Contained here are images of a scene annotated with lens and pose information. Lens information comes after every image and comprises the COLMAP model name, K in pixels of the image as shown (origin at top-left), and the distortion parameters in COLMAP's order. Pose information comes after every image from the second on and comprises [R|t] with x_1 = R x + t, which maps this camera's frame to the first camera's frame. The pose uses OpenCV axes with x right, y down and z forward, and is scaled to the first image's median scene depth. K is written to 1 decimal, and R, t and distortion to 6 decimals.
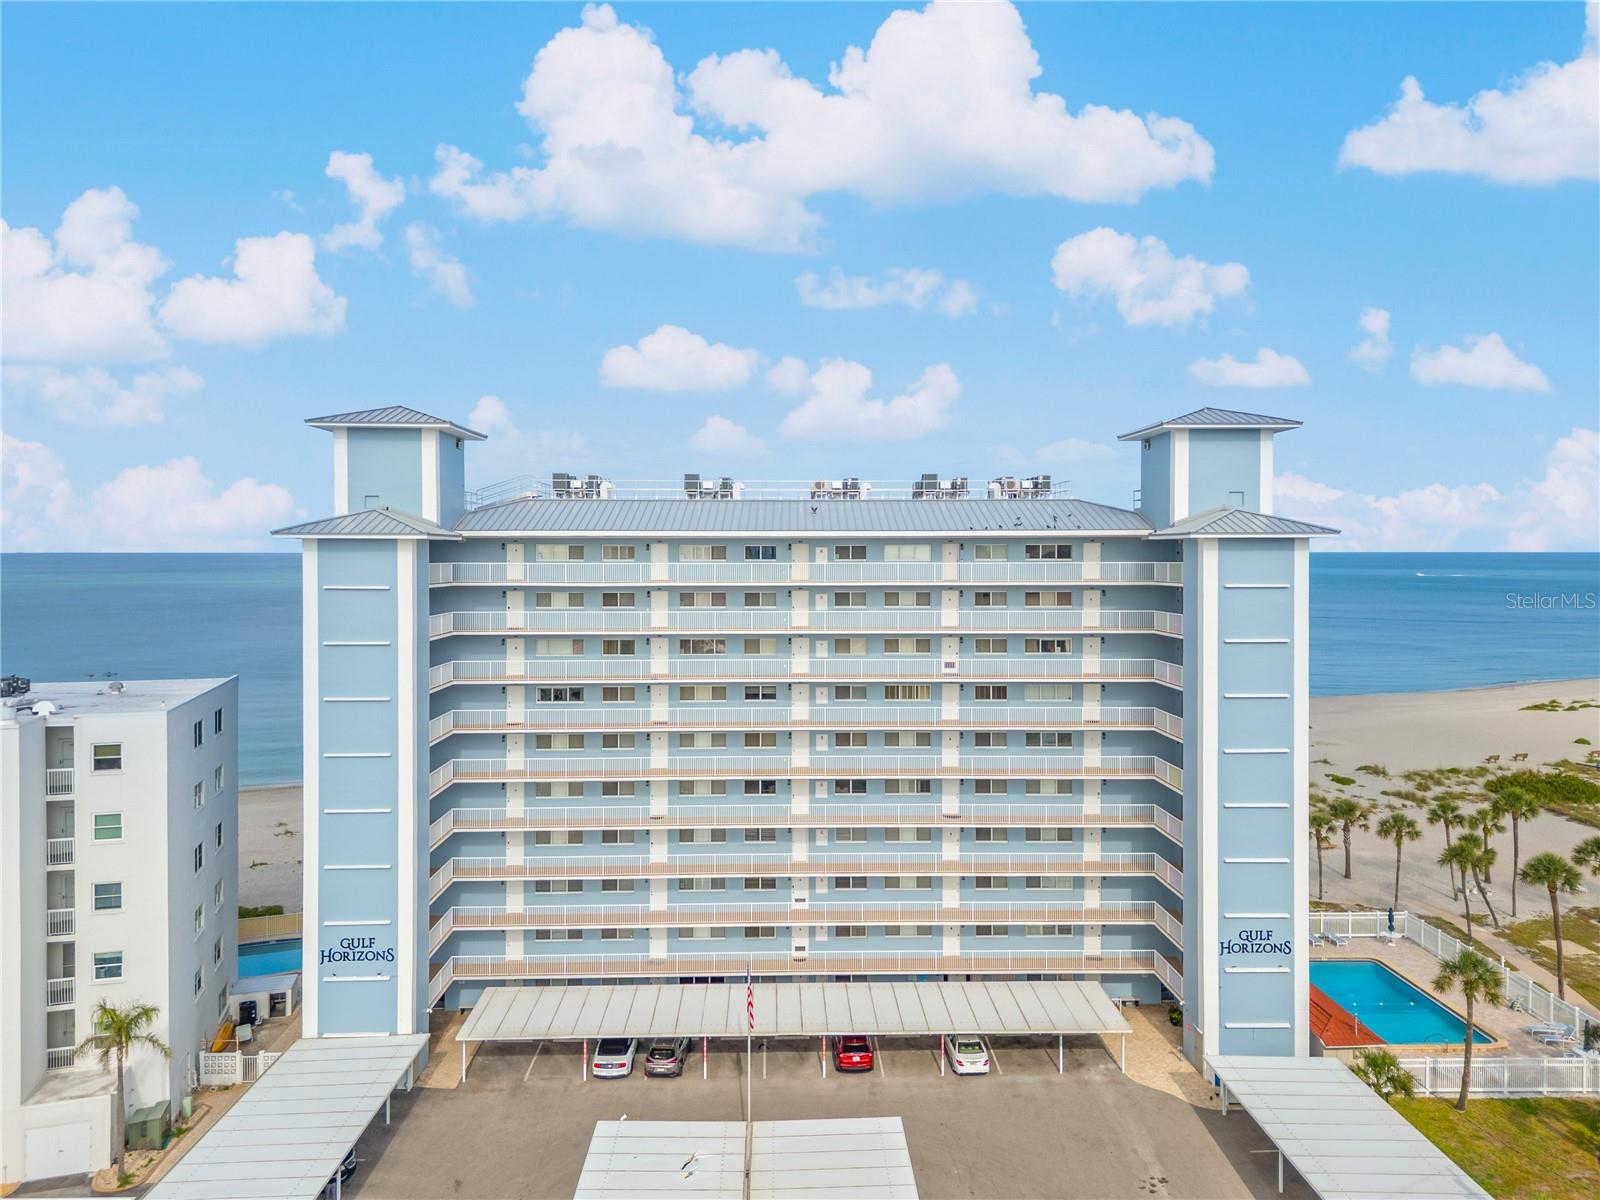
lens RADIAL K [[1122.0, 0, 808.3], [0, 1122.0, 550.2], [0, 0, 1]] dist [0.001695, -0.003582]
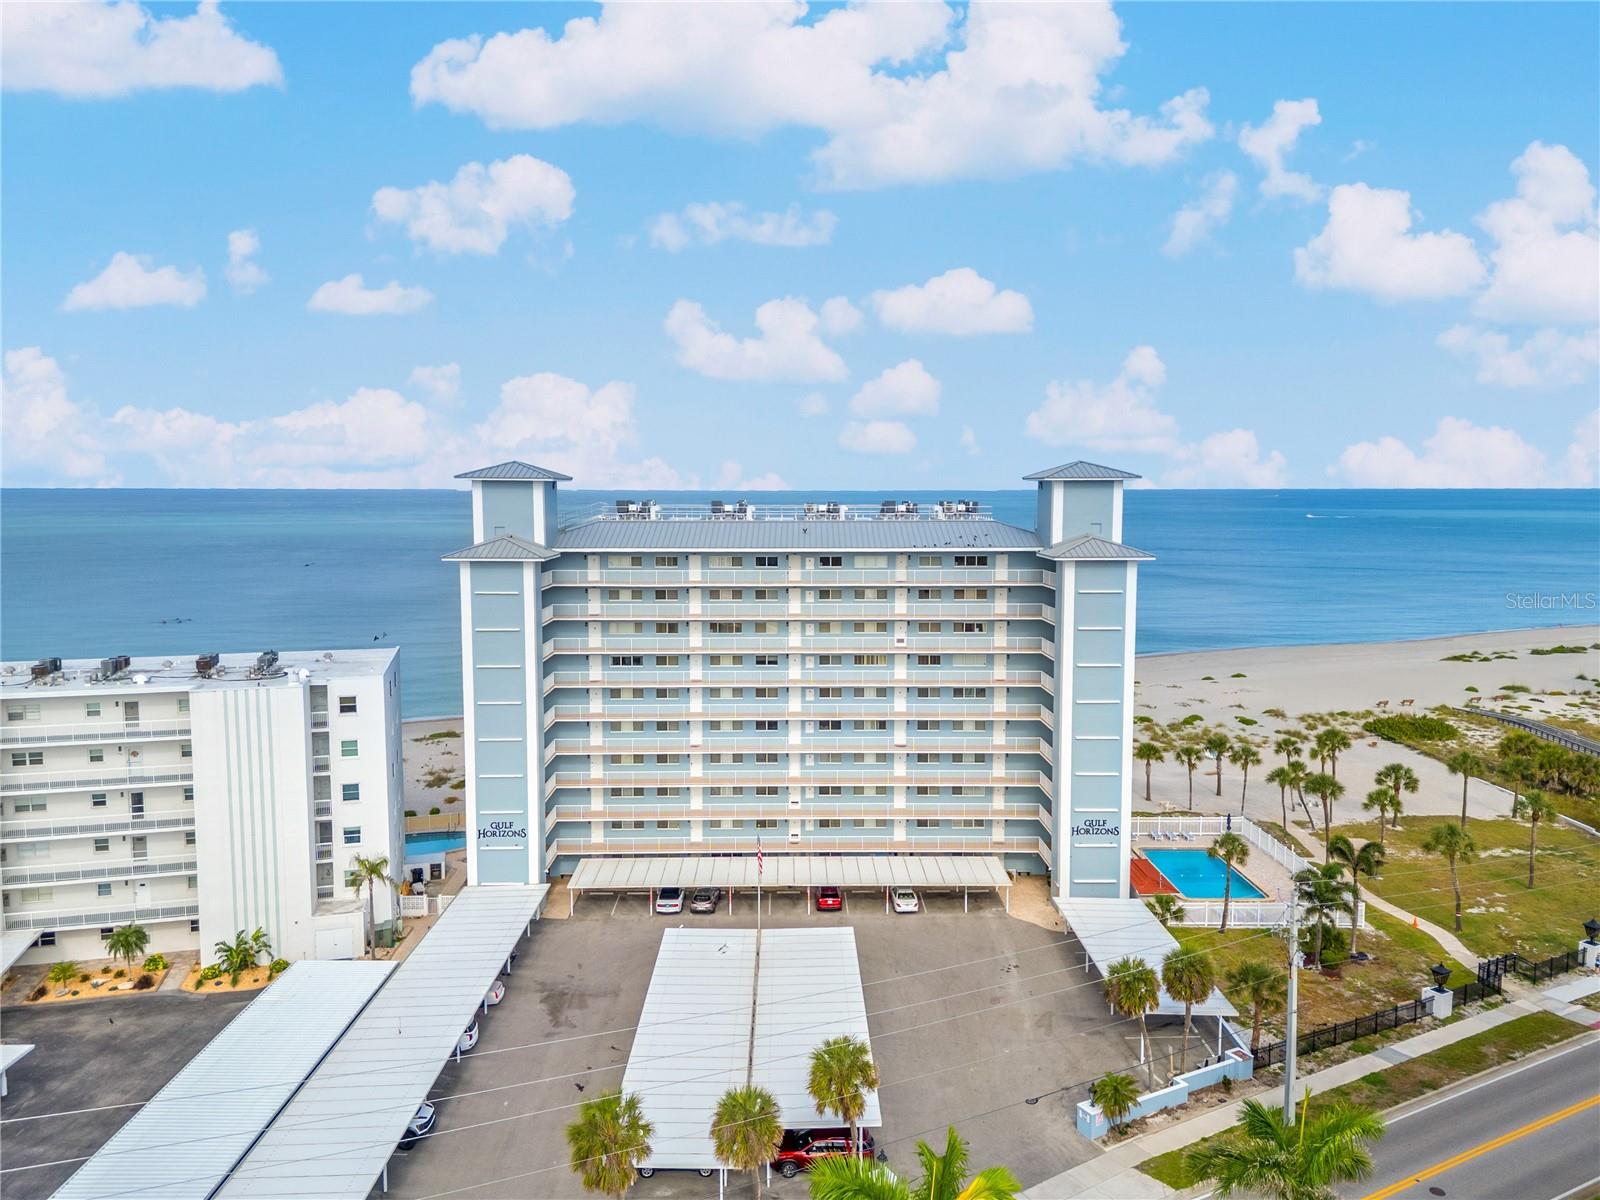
lens RADIAL K [[1147.5, 0, 791.1], [0, 1147.5, 599.4], [0, 0, 1]] dist [0.000539, -0.001573]
pose [[0.999651, 0.000467, -0.026429, 0.027150], [0.002141, 0.995129, 0.098557, -0.093679], [0.026346, -0.098579, 0.994780, -0.444077]]
